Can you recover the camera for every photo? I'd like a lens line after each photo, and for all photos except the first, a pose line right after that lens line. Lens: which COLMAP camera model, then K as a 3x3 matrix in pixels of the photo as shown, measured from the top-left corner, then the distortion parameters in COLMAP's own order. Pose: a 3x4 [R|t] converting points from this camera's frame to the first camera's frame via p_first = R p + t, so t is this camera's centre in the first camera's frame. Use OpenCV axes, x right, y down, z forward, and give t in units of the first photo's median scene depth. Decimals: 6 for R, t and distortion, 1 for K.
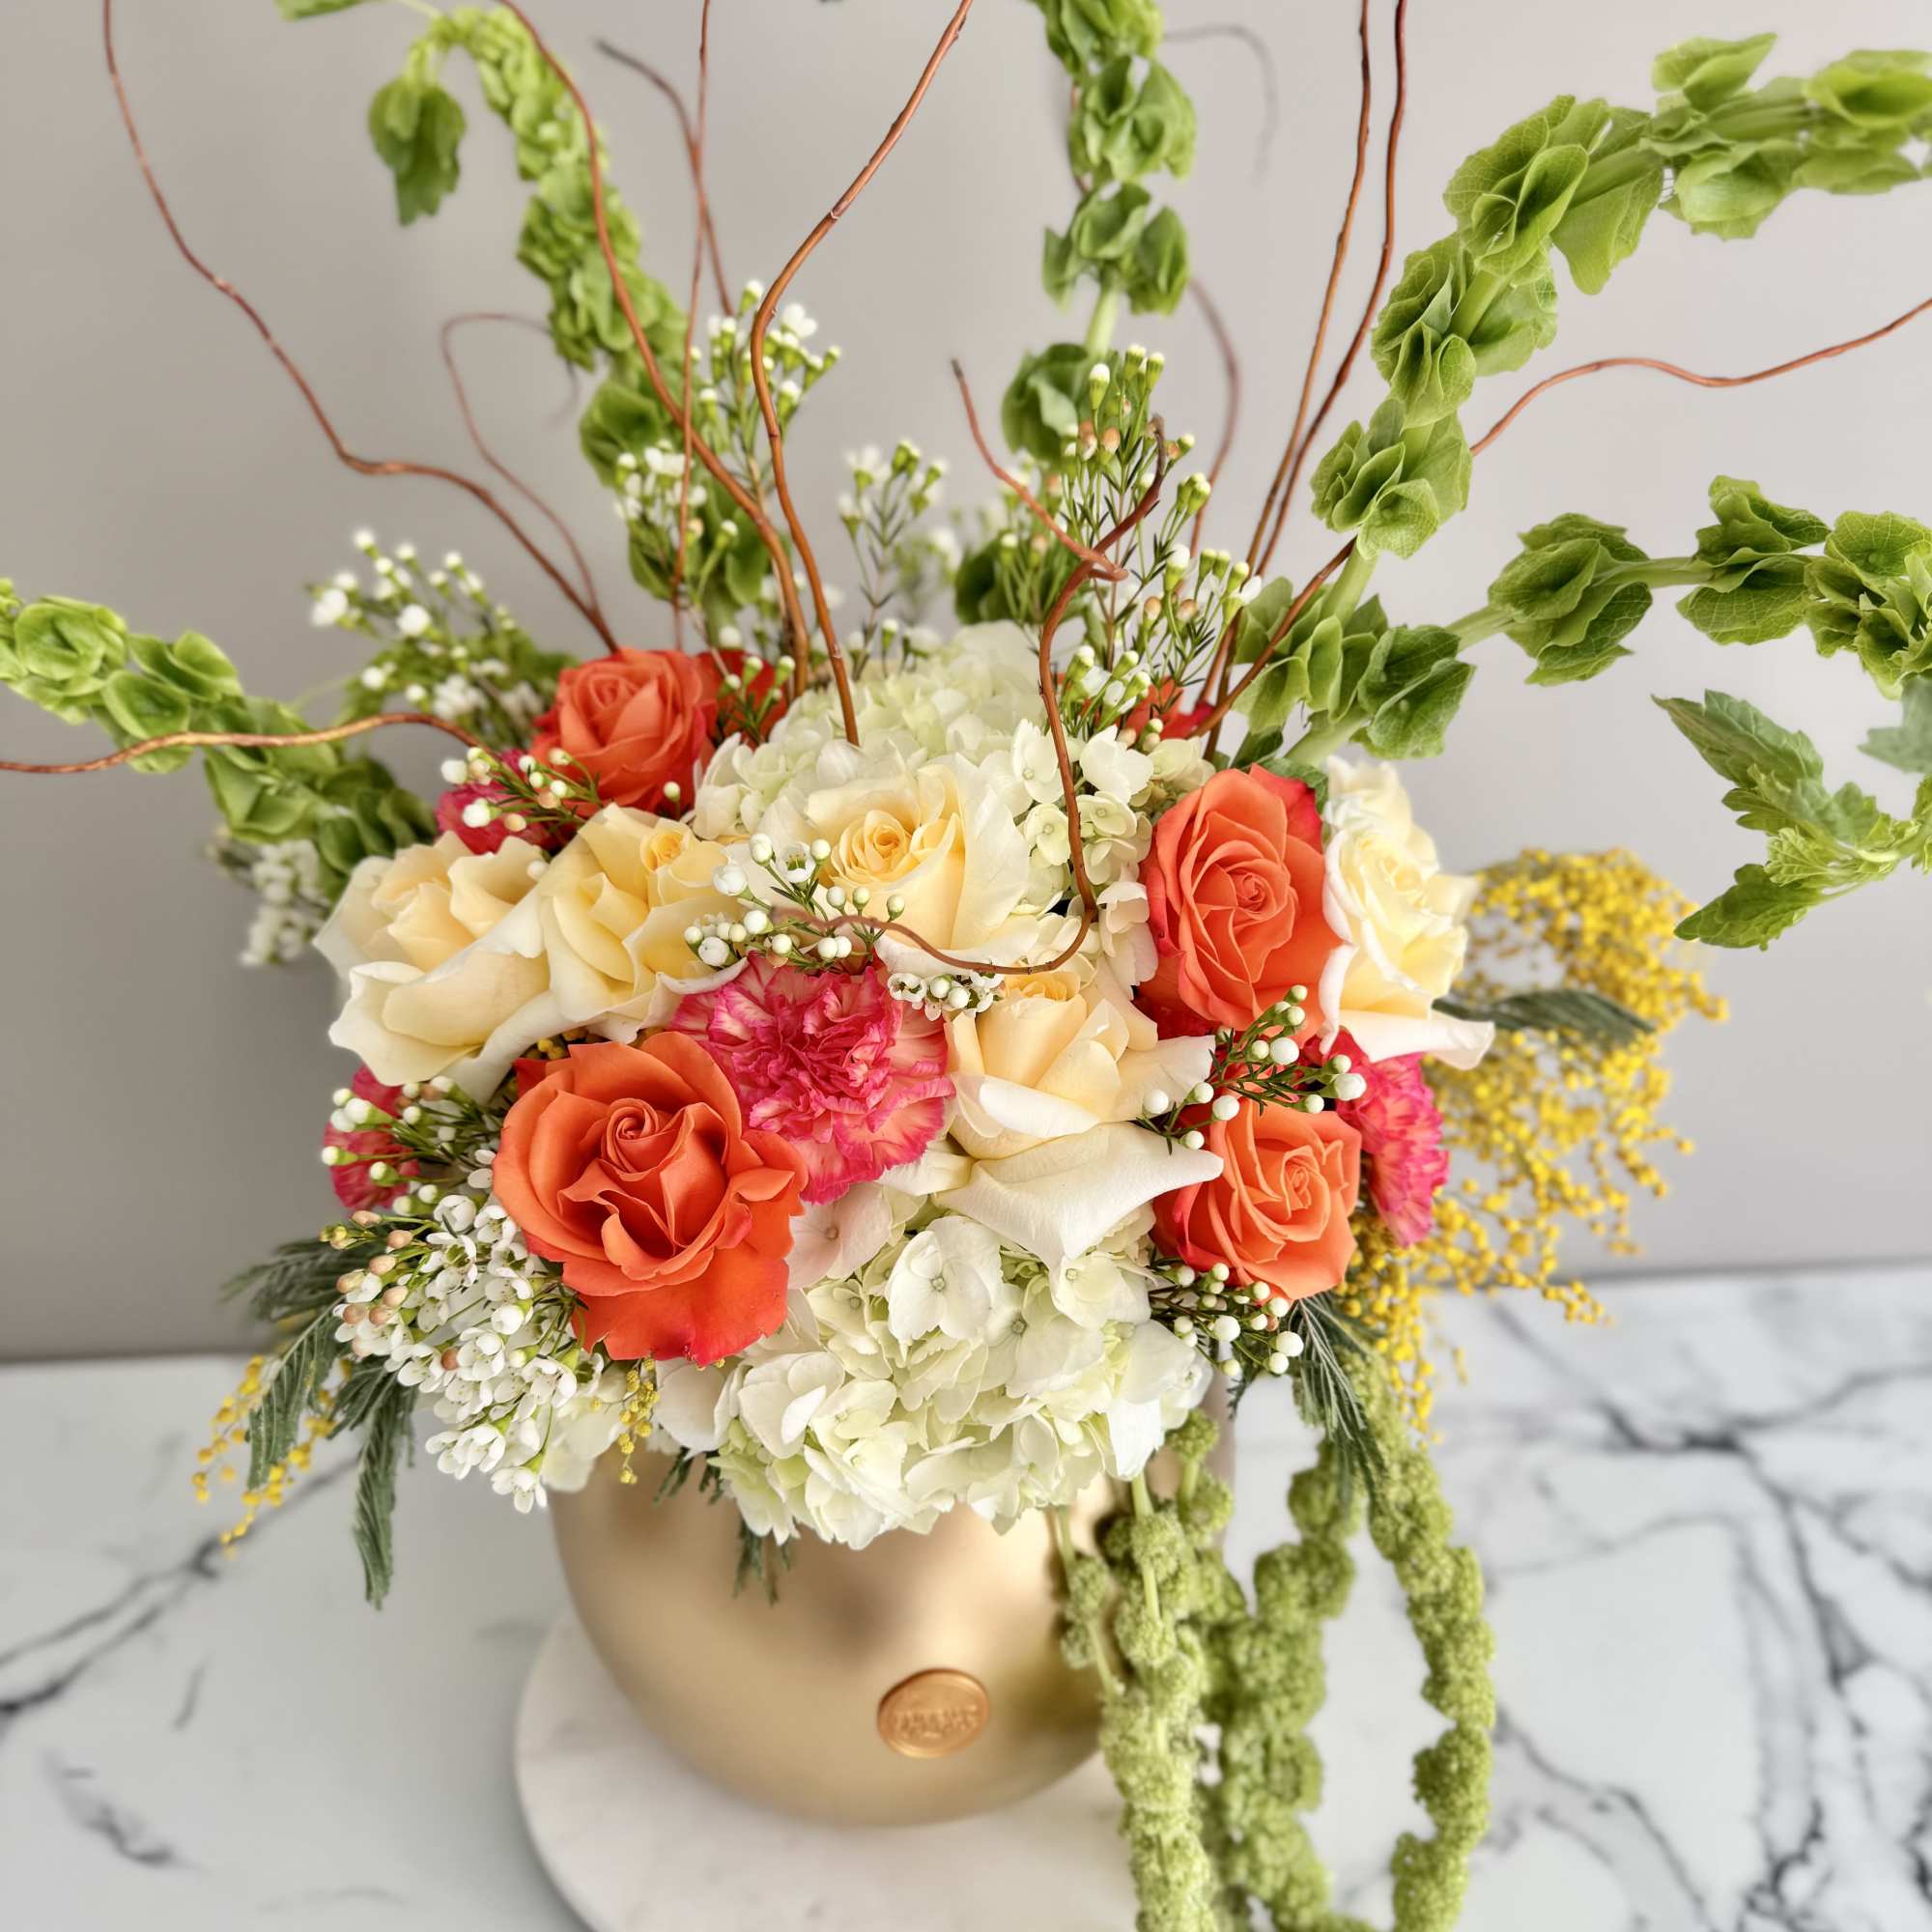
lens RADIAL K [[1959.6, 0, 992.3], [0, 1959.6, 965.3], [0, 0, 1]] dist [0.128906, -0.304875]
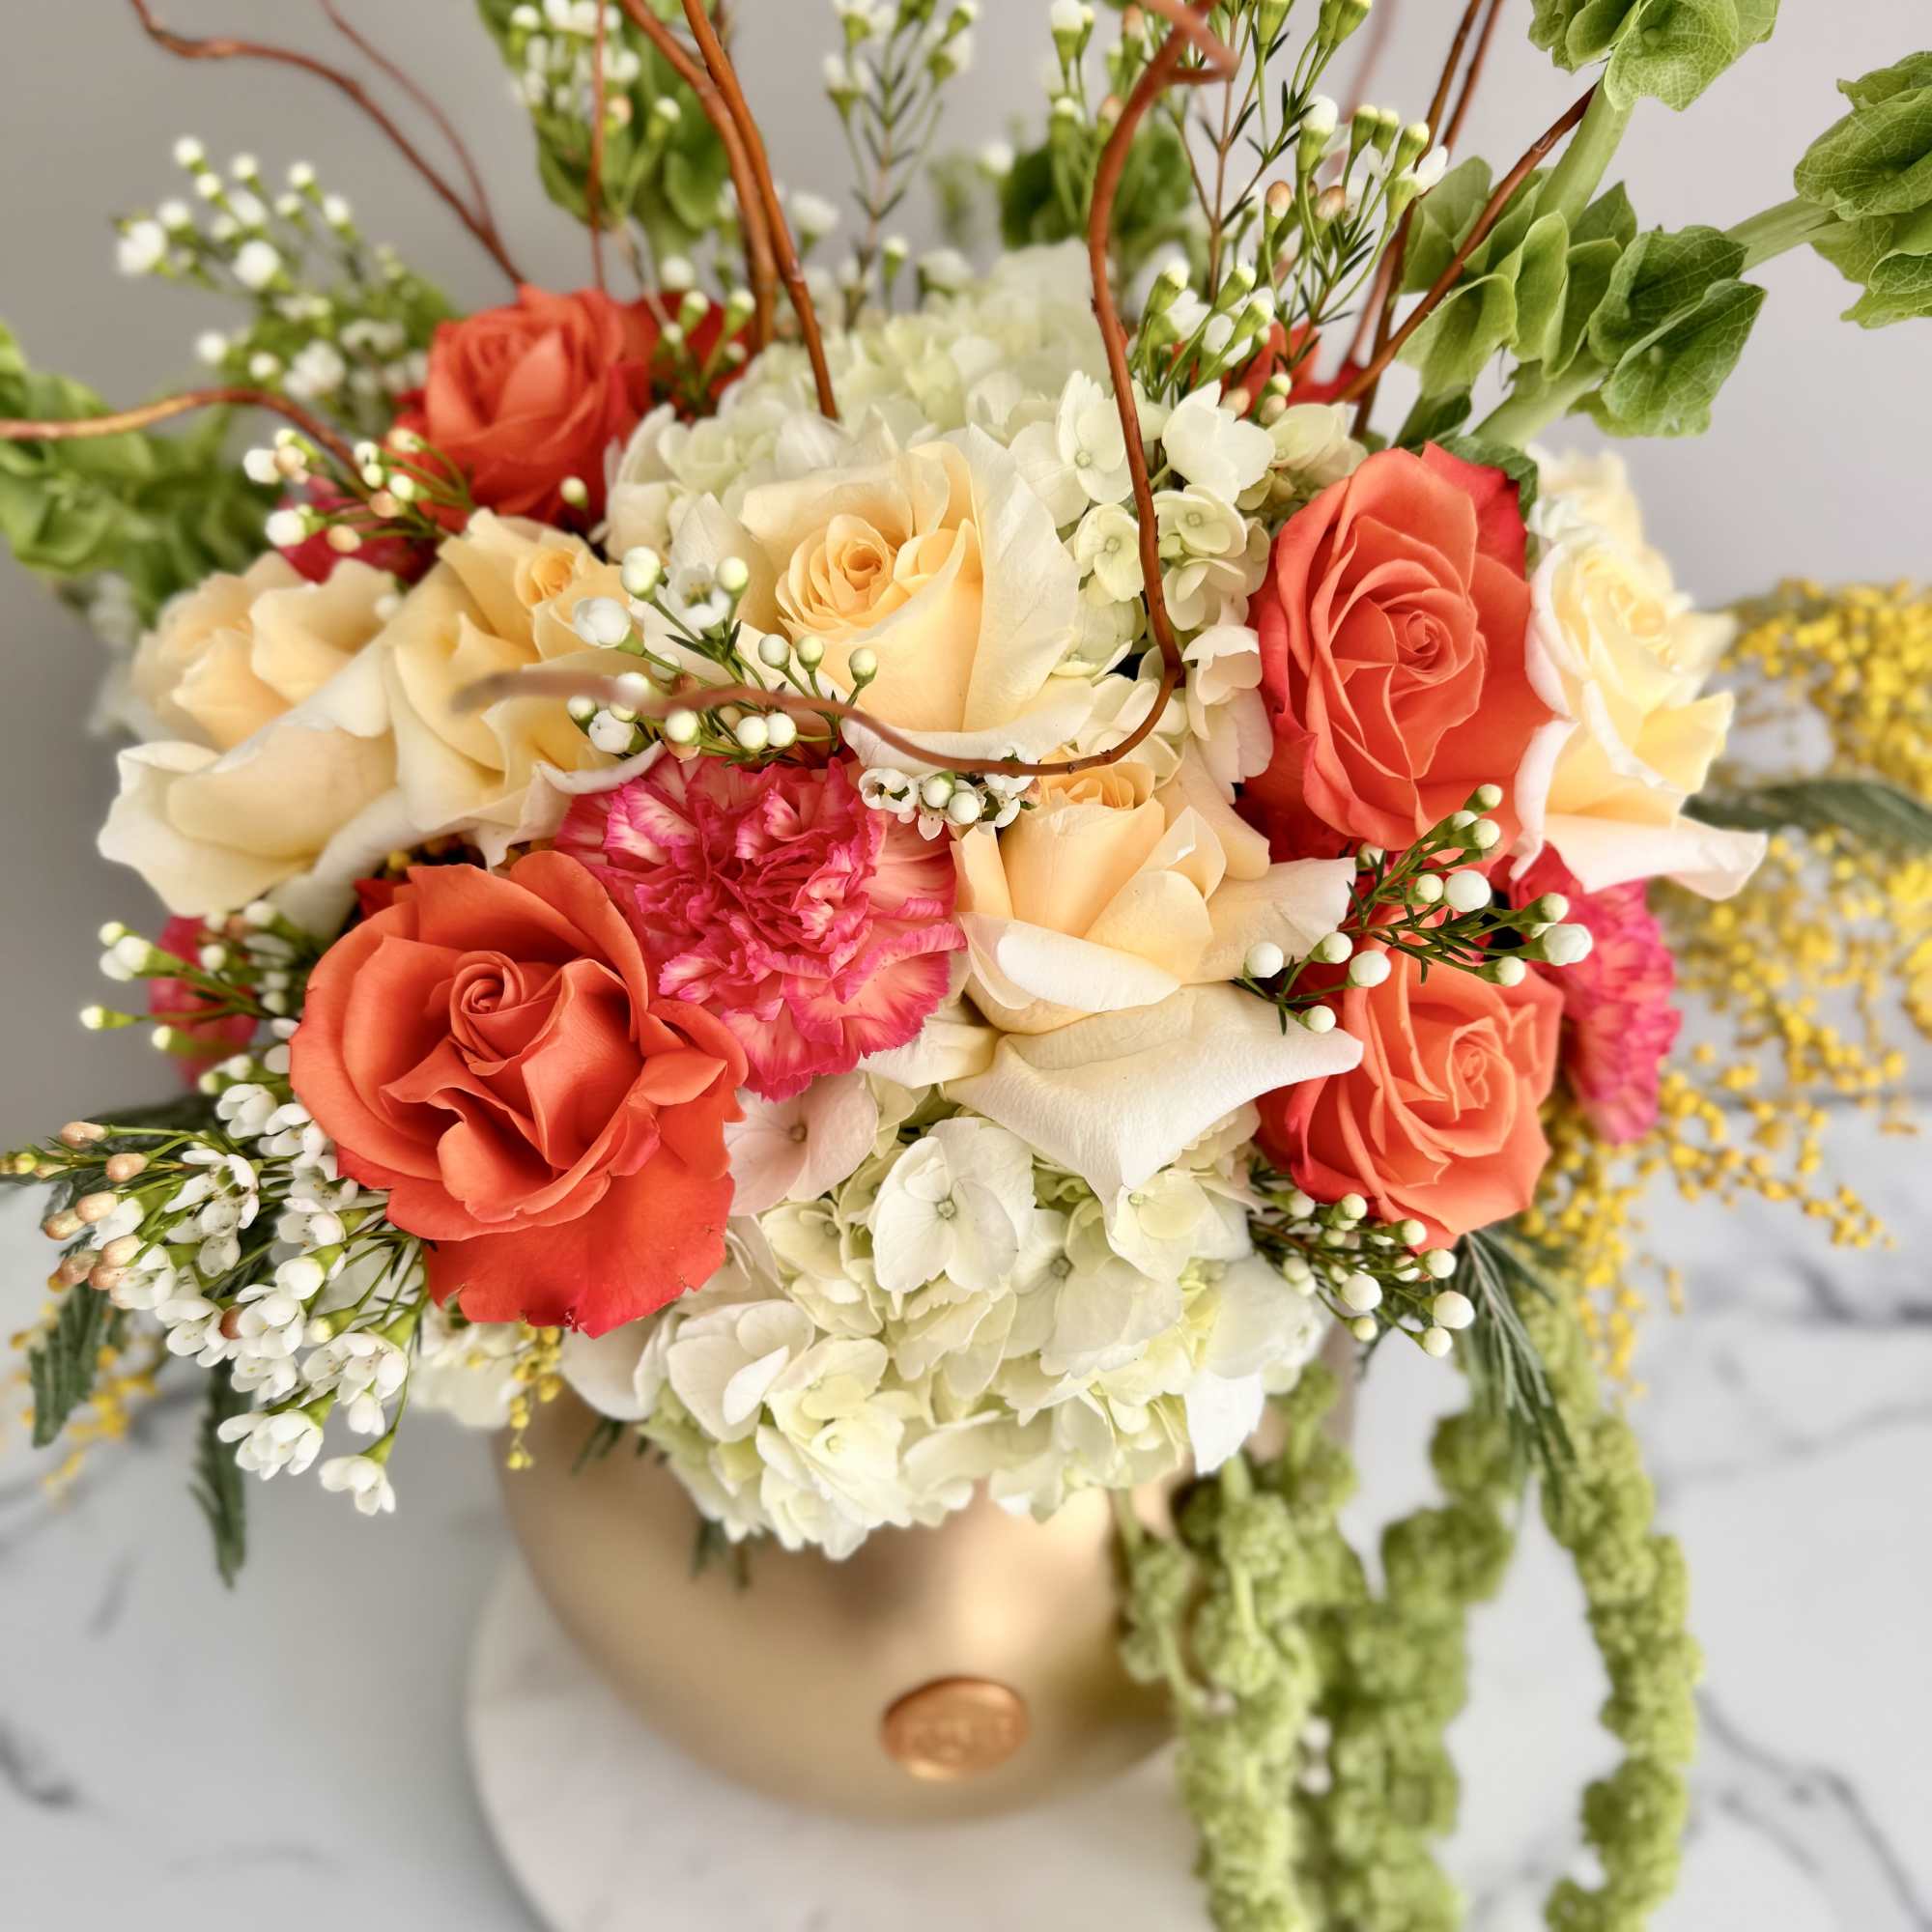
lens RADIAL K [[1935.4, 0, 972.1], [0, 1935.4, 992.4], [0, 0, 1]] dist [0.142878, -0.448952]
pose [[0.997750, 0.011547, -0.066047, 0.025617], [-0.001915, 0.989565, 0.144071, -0.013942], [0.067021, -0.143621, 0.987361, 0.313393]]
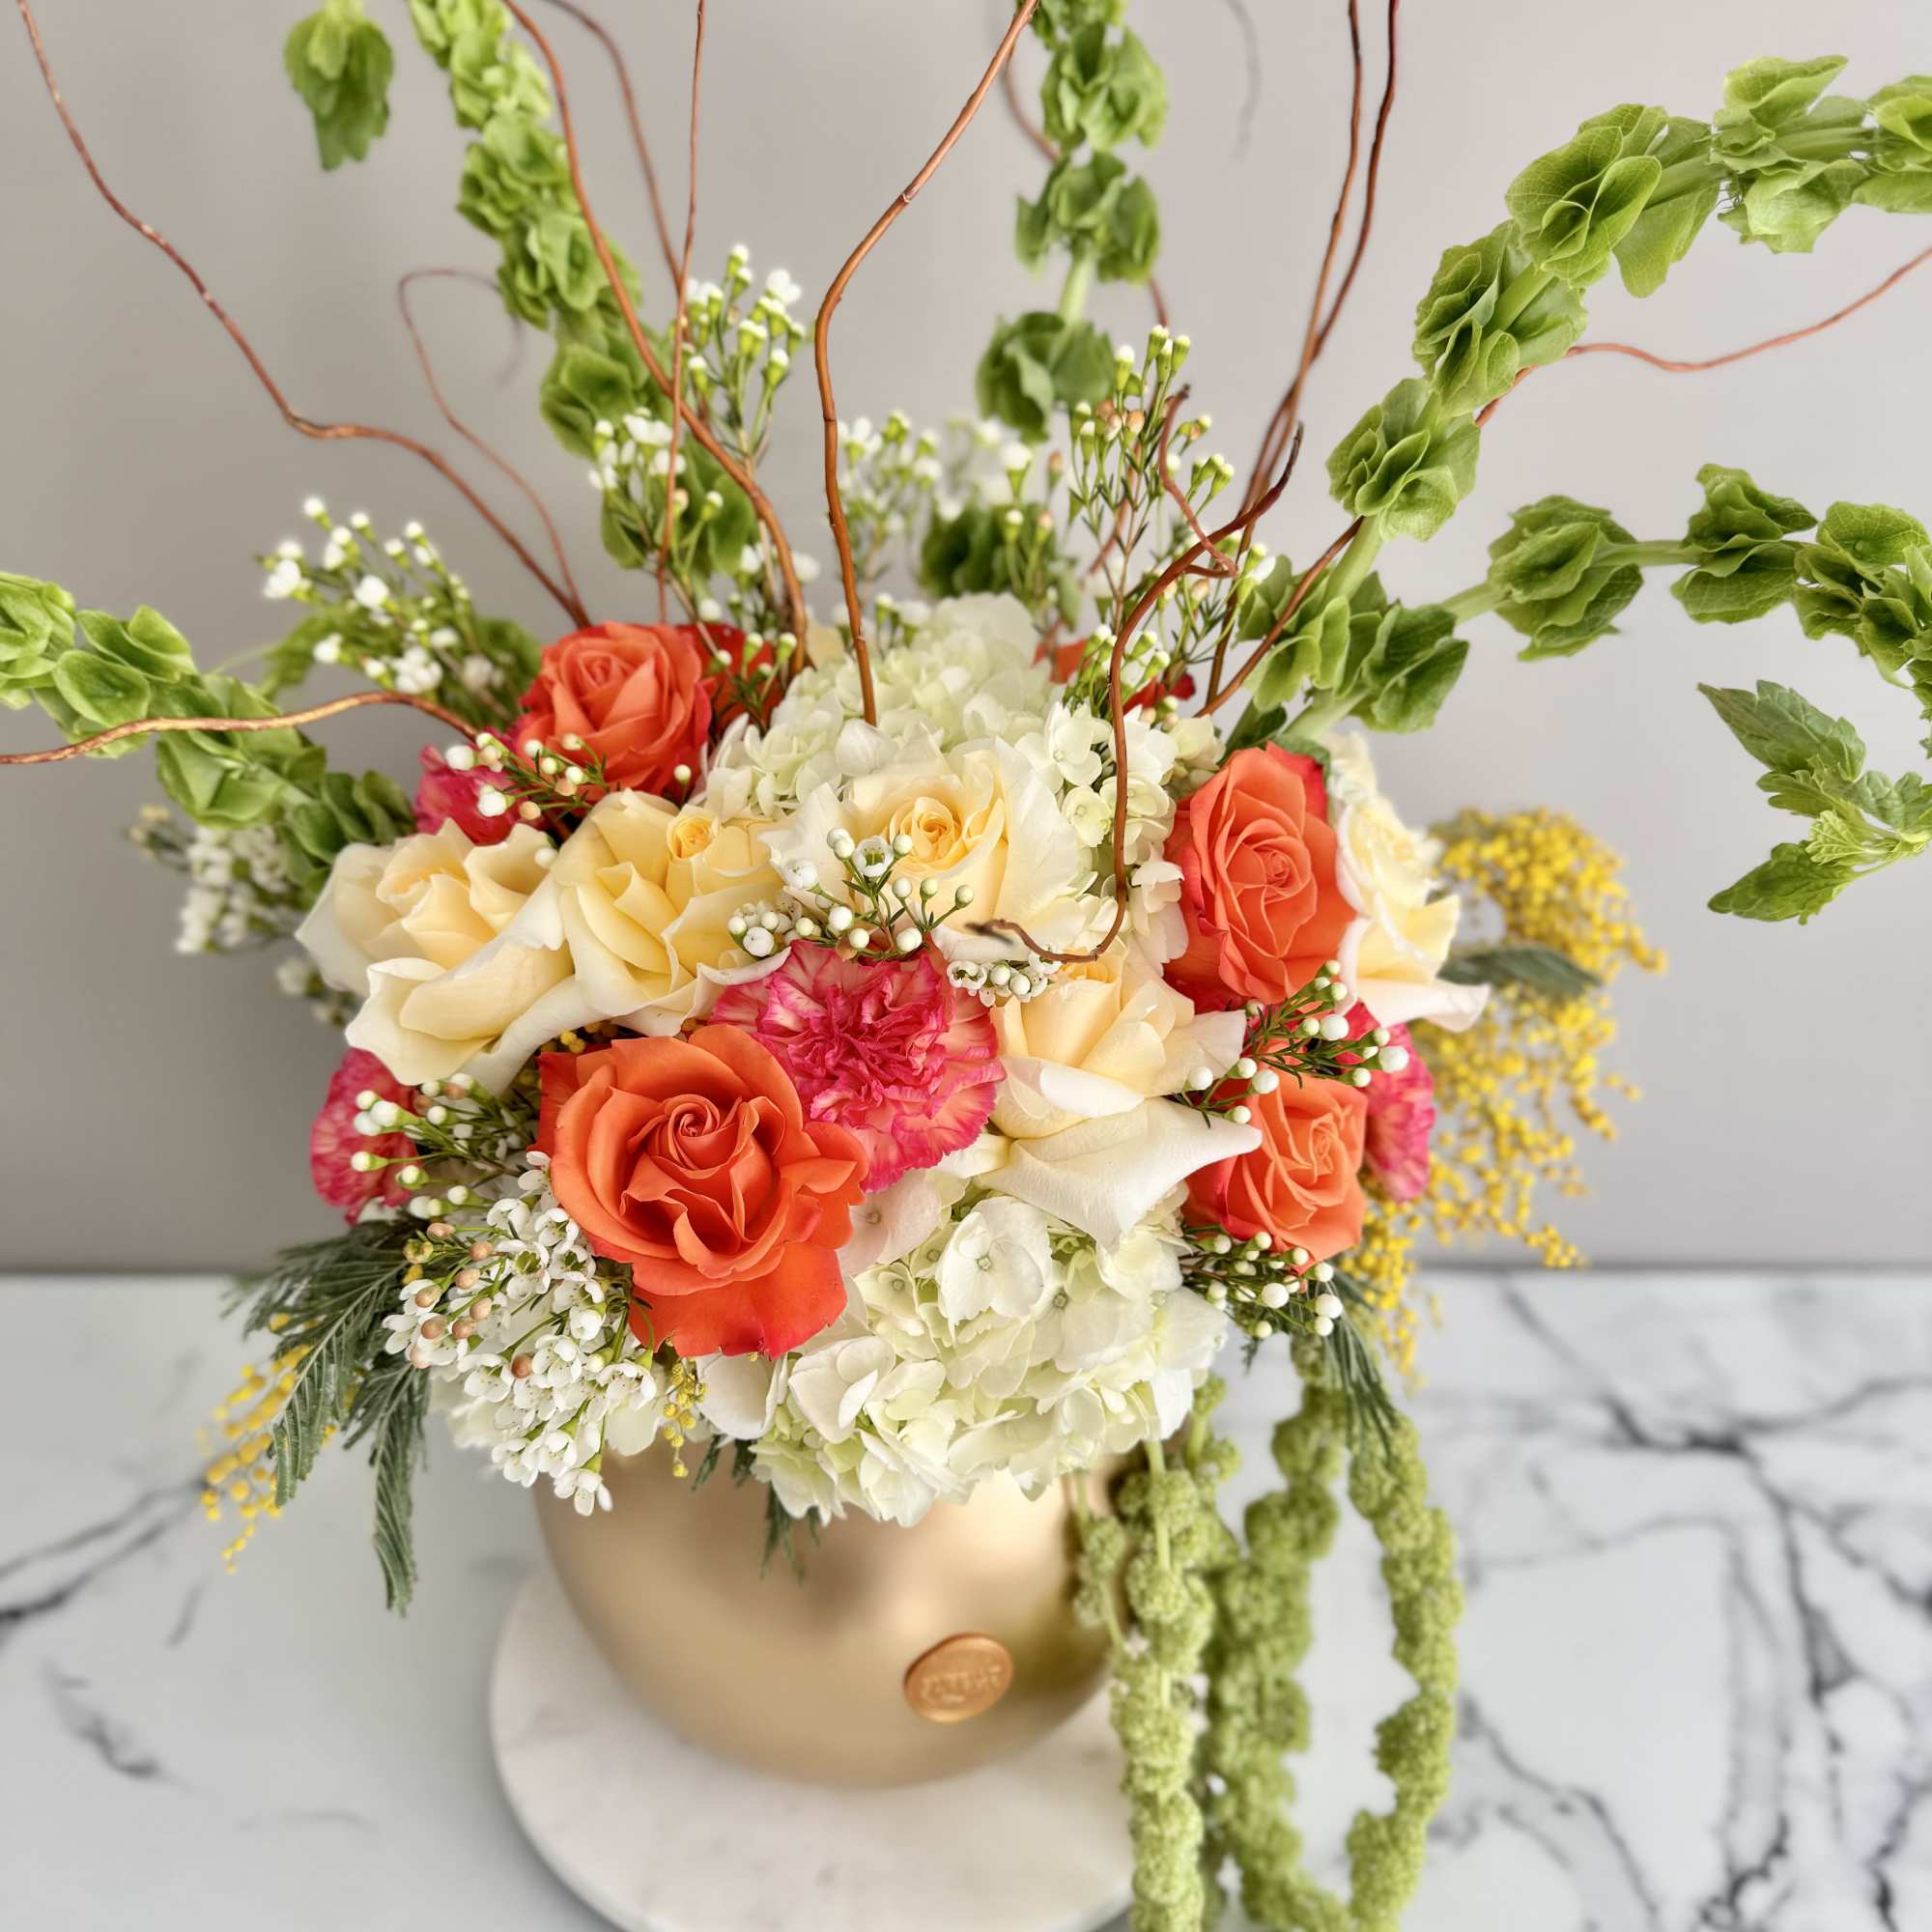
lens RADIAL K [[1959.6, 0, 992.3], [0, 1959.6, 965.3], [0, 0, 1]] dist [0.128906, -0.304875]
pose [[0.990539, -0.026366, 0.134678, -0.149054], [0.021050, 0.998948, 0.040745, -0.030961], [-0.135611, -0.037524, 0.990051, 0.004146]]
